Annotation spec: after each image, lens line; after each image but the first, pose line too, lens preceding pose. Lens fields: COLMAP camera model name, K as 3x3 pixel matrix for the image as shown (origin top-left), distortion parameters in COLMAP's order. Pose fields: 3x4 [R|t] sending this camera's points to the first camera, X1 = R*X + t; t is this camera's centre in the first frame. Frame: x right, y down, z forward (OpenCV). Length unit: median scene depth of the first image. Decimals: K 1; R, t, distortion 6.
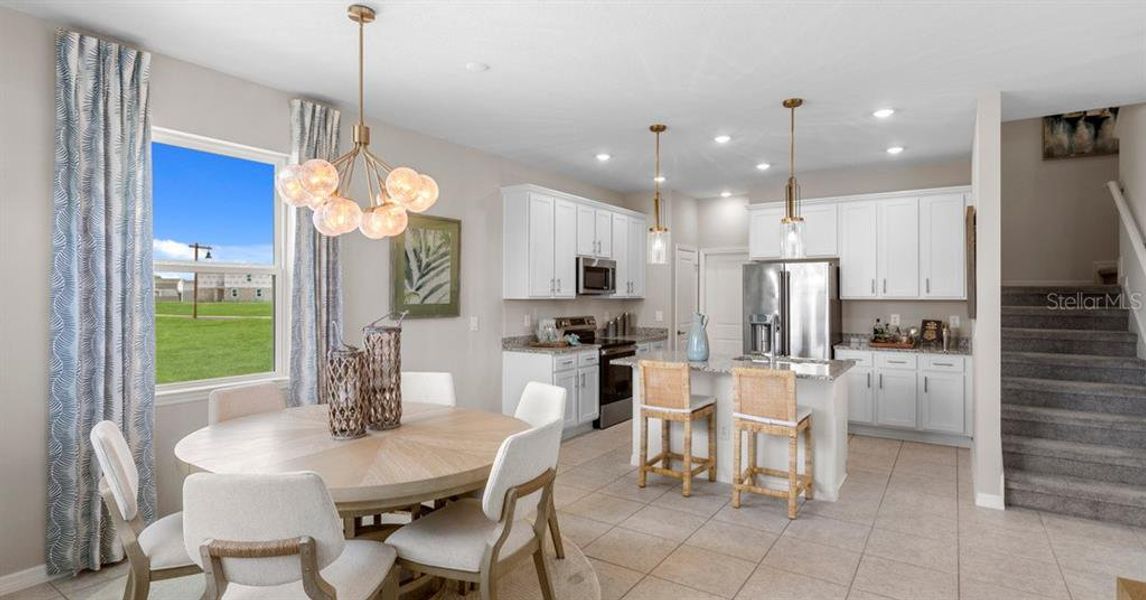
lens RADIAL K [[569.3, 0, 575.1], [0, 569.3, 293.9], [0, 0, 1]] dist [-0.008608, 0.000204]
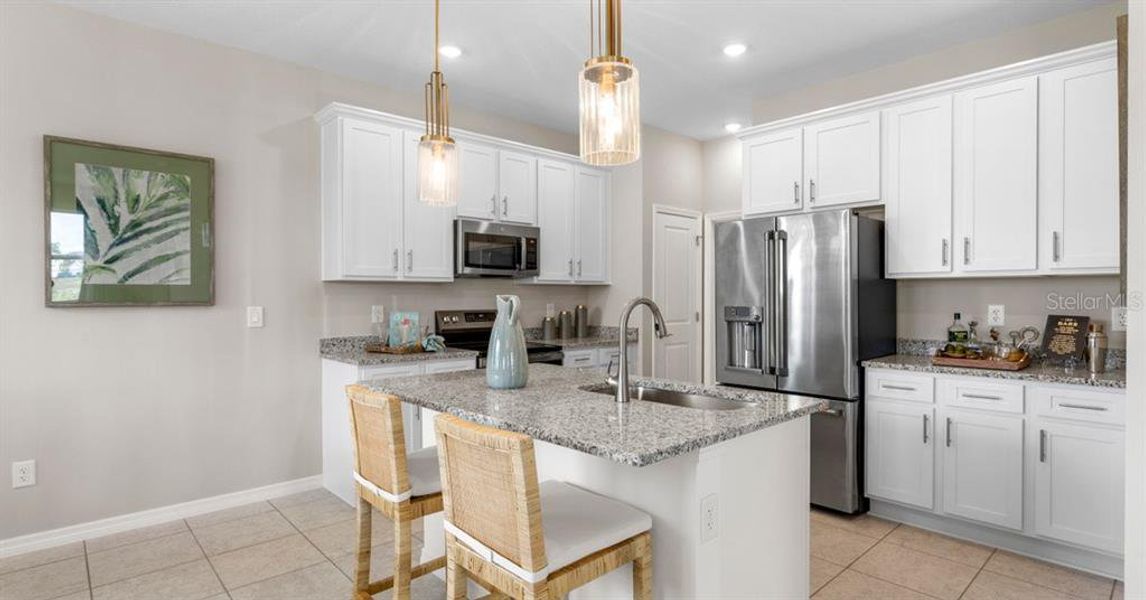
lens RADIAL K [[573.0, 0, 576.6], [0, 573.0, 300.6], [0, 0, 1]] dist [-0.005253, 0.000054]
pose [[0.974167, -0.001613, -0.225824, 0.317775], [0.004162, 0.999933, 0.010812, 0.025806], [0.225792, -0.011472, 0.974108, 0.405576]]
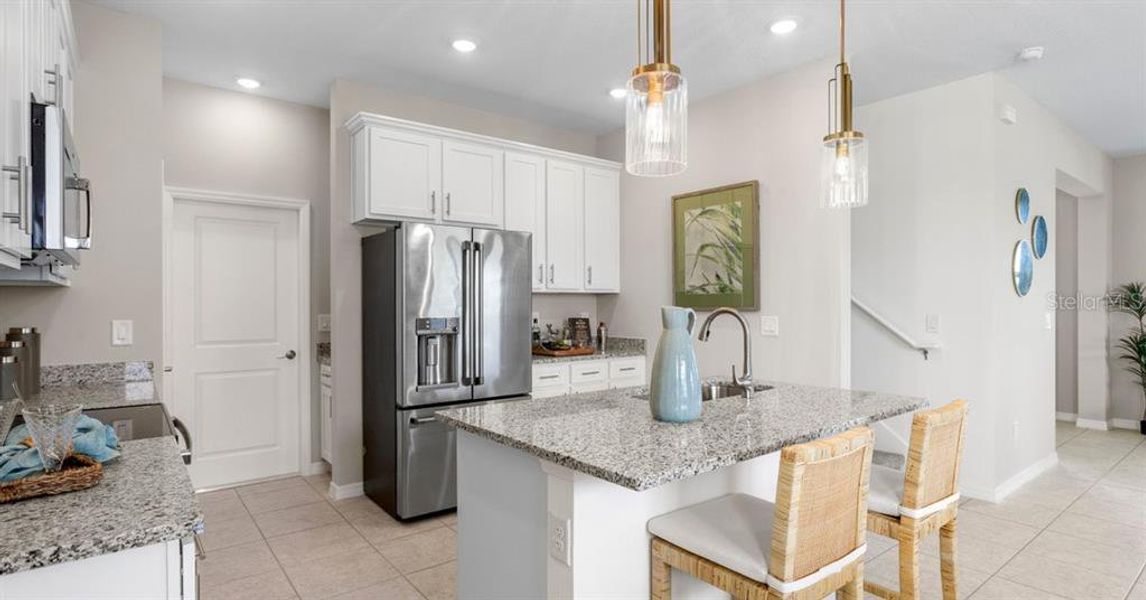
lens RADIAL K [[576.5, 0, 574.9], [0, 576.5, 306.2], [0, 0, 1]] dist [-0.009988, 0.000126]
pose [[0.304561, -0.005798, 0.952475, -0.173884], [0.000788, 0.999983, 0.005835, 0.024653], [-0.952493, -0.001026, 0.304560, 0.758484]]
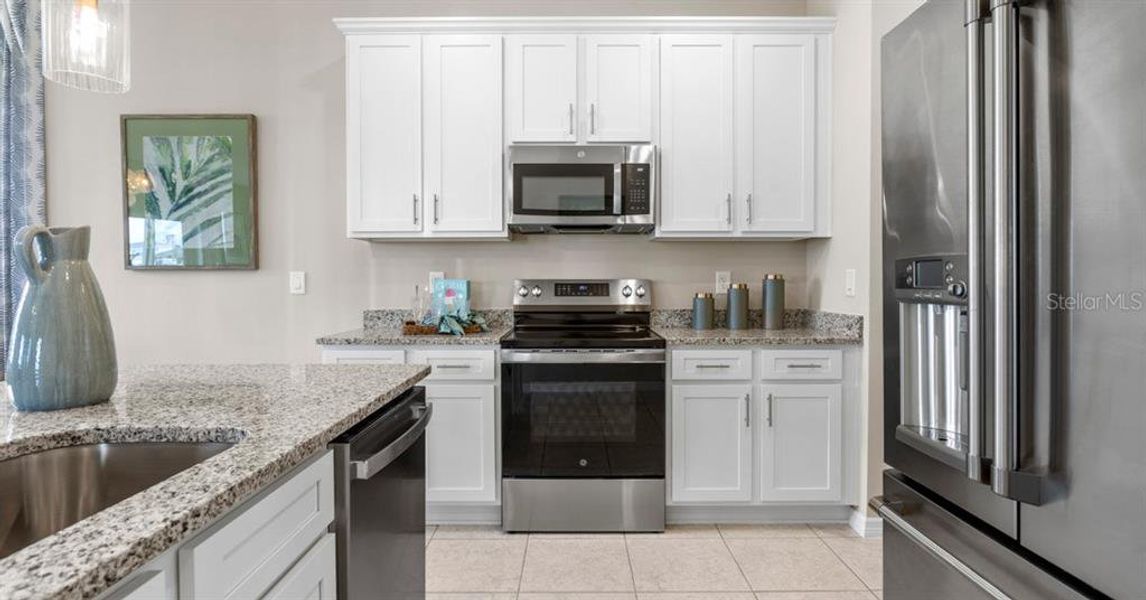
lens RADIAL K [[573.9, 0, 569.4], [0, 573.9, 286.8], [0, 0, 1]] dist [-0.001496, 0.000018]
pose [[0.555545, 0.000925, -0.831486, 0.459424], [0.004917, 0.999978, 0.004398, 0.051739], [0.831472, -0.006532, 0.555528, 0.842398]]
